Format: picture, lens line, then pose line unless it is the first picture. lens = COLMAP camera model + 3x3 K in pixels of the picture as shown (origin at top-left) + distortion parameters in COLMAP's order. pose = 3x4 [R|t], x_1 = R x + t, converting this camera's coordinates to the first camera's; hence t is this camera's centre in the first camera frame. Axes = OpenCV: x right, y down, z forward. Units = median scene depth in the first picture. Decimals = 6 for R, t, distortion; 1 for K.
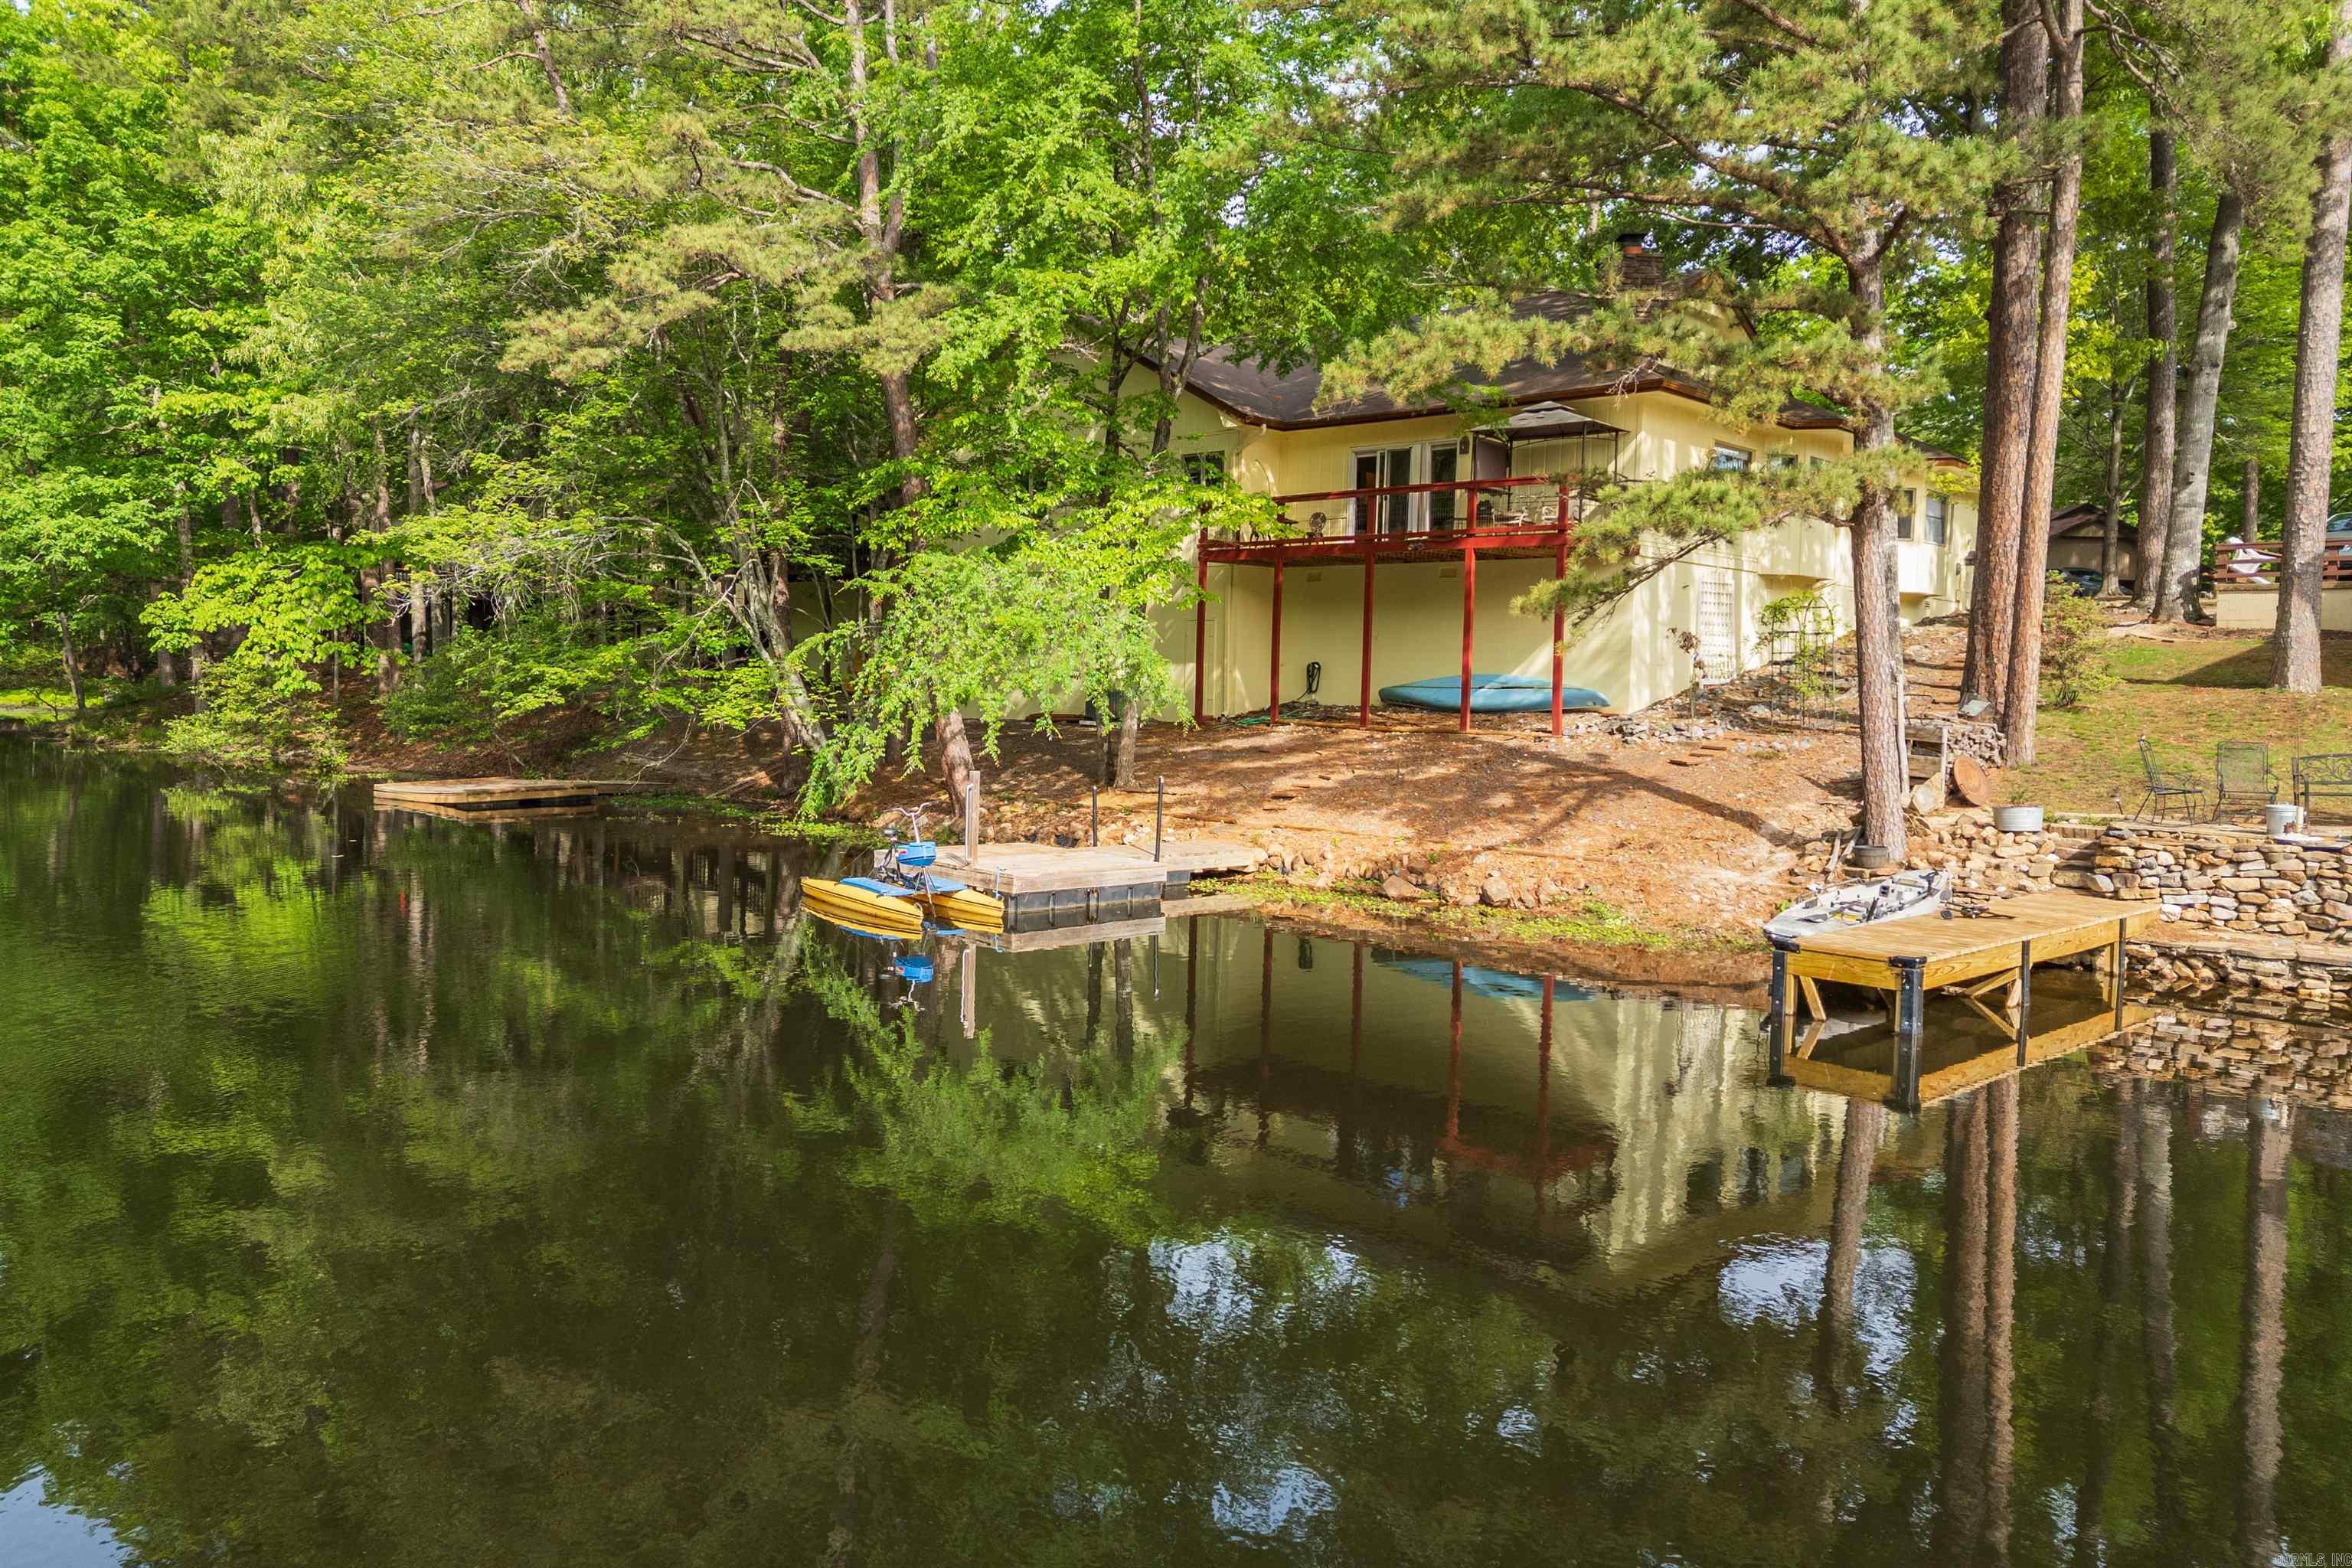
lens RADIAL K [[1493.7, 0, 1176.0], [0, 1493.7, 784.0], [0, 0, 1]] dist [-0.000622, -0.000051]
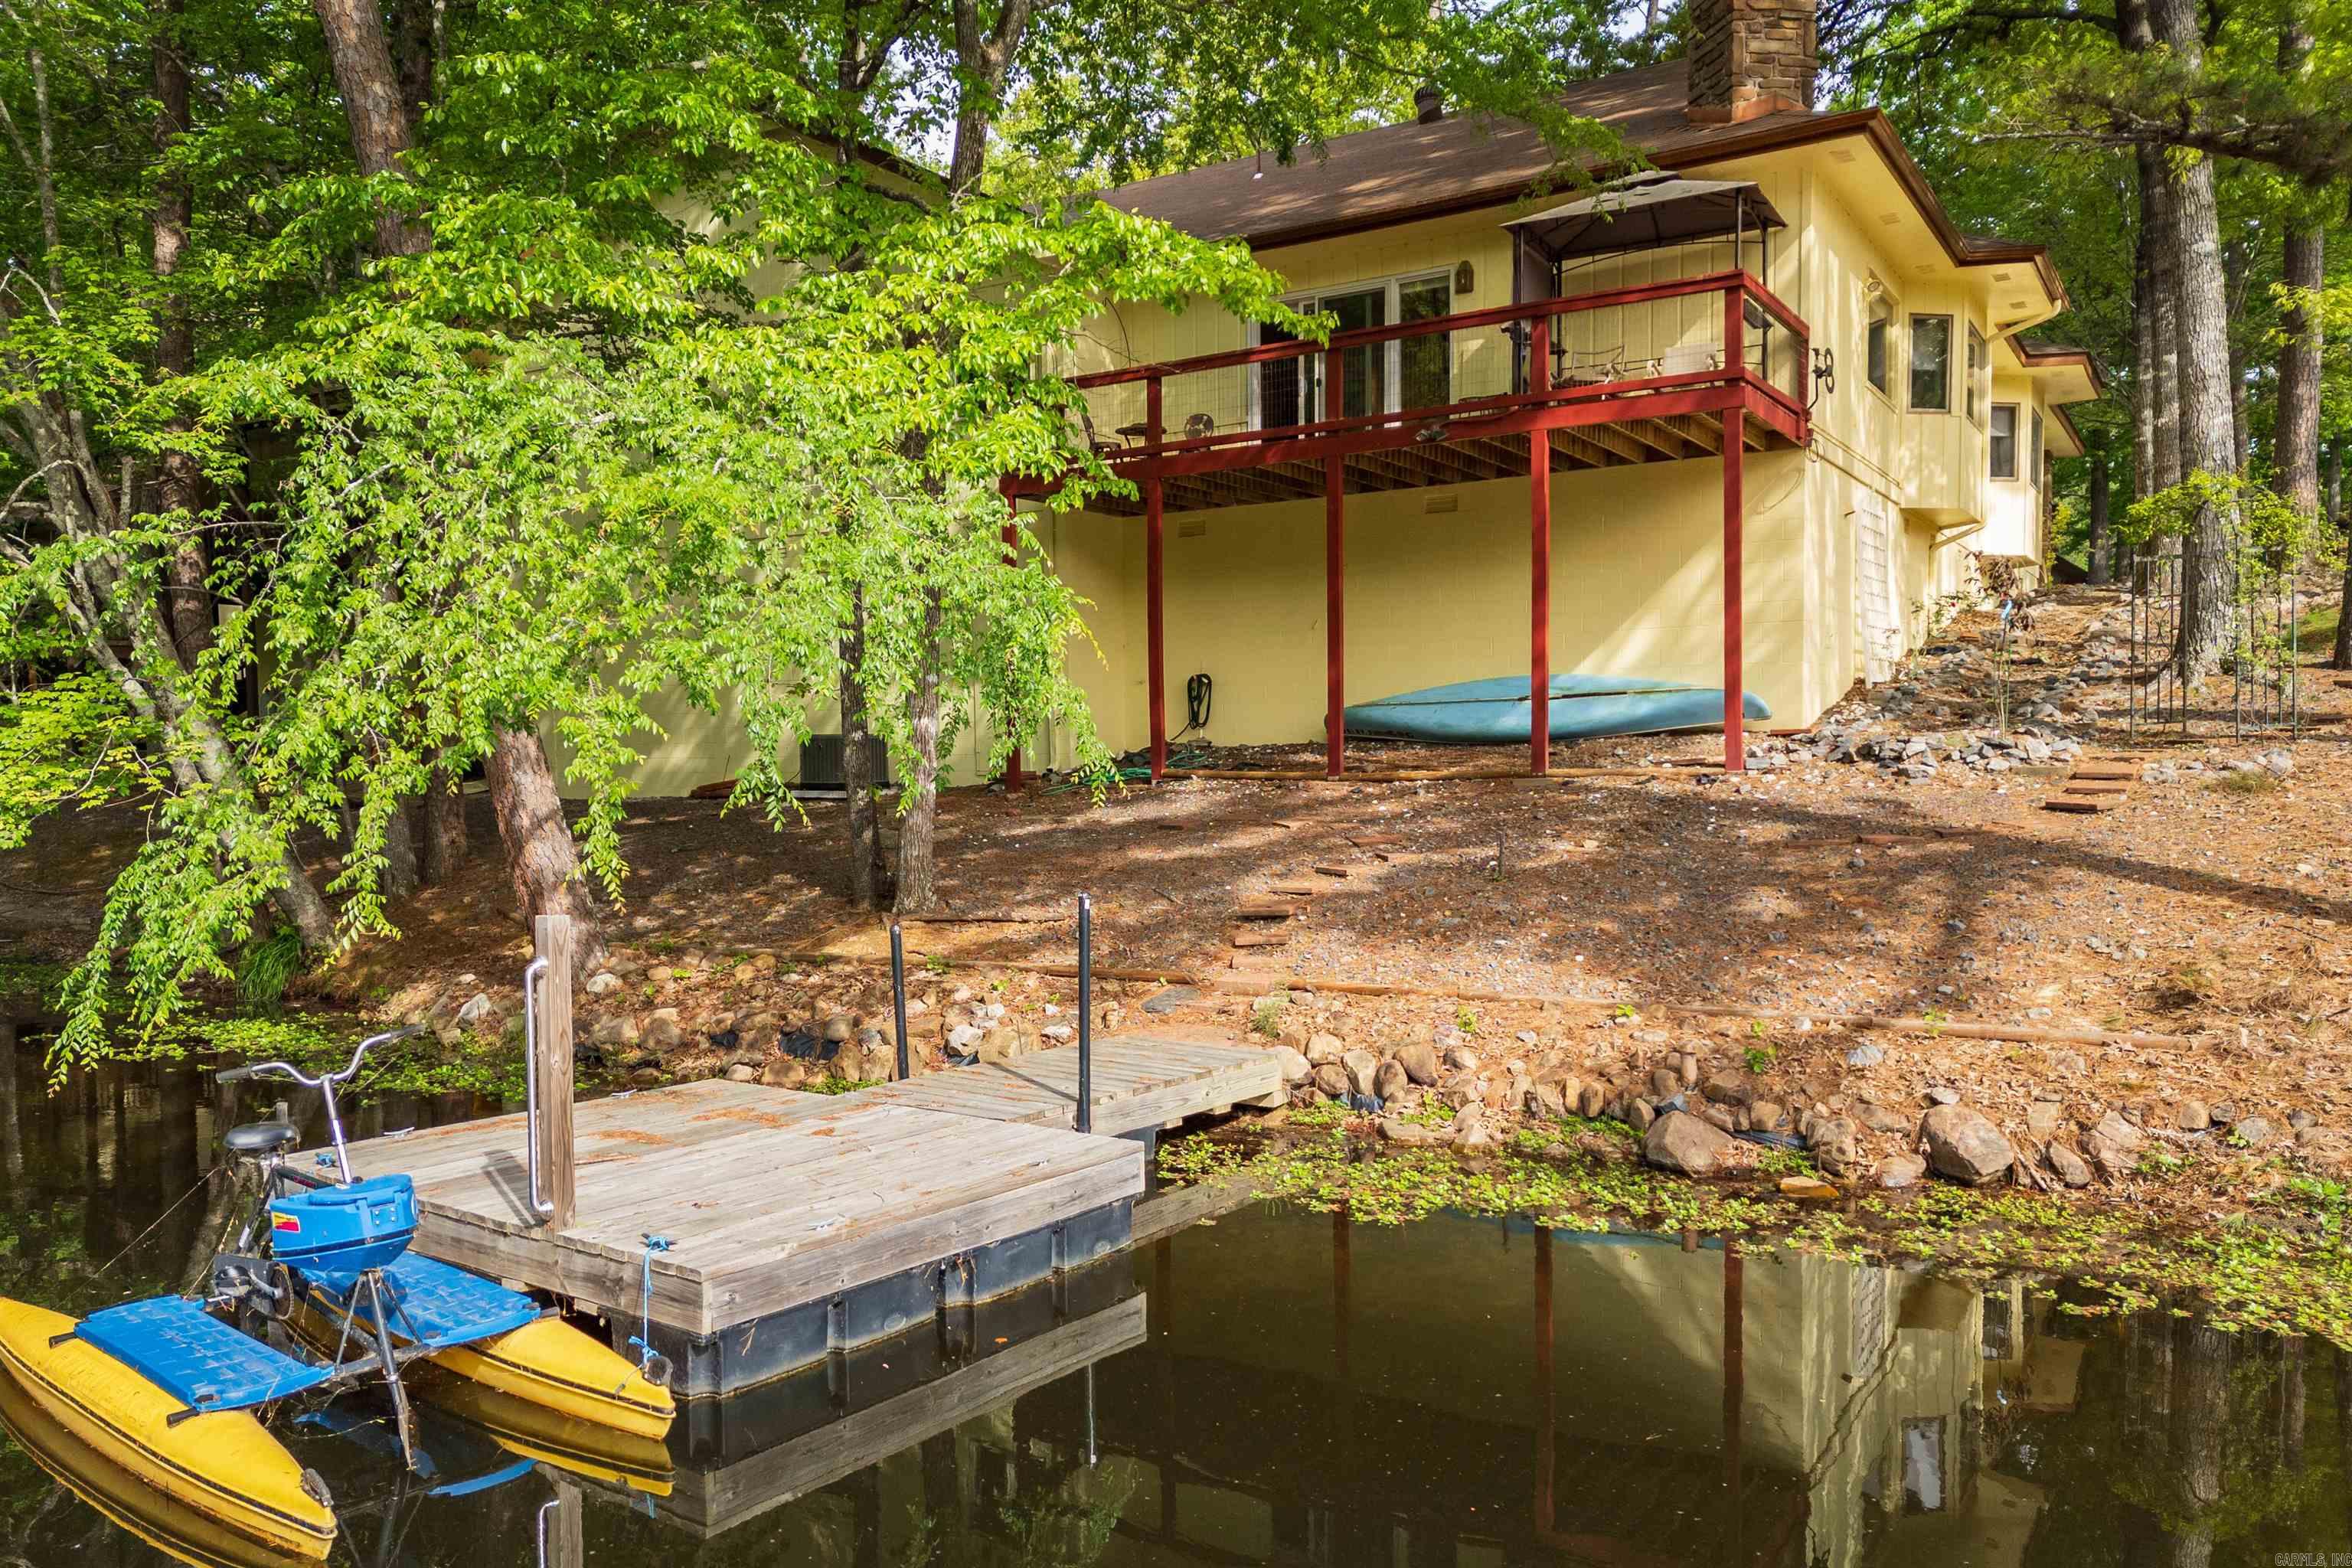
lens RADIAL K [[1694.6, 0, 1230.4], [0, 1694.6, 858.6], [0, 0, 1]] dist [0.084488, -0.056203]
pose [[0.976941, -0.051376, 0.207235, -0.052057], [0.052675, 0.998611, -0.000750, -0.010656], [-0.206909, 0.011649, 0.978291, 0.461785]]
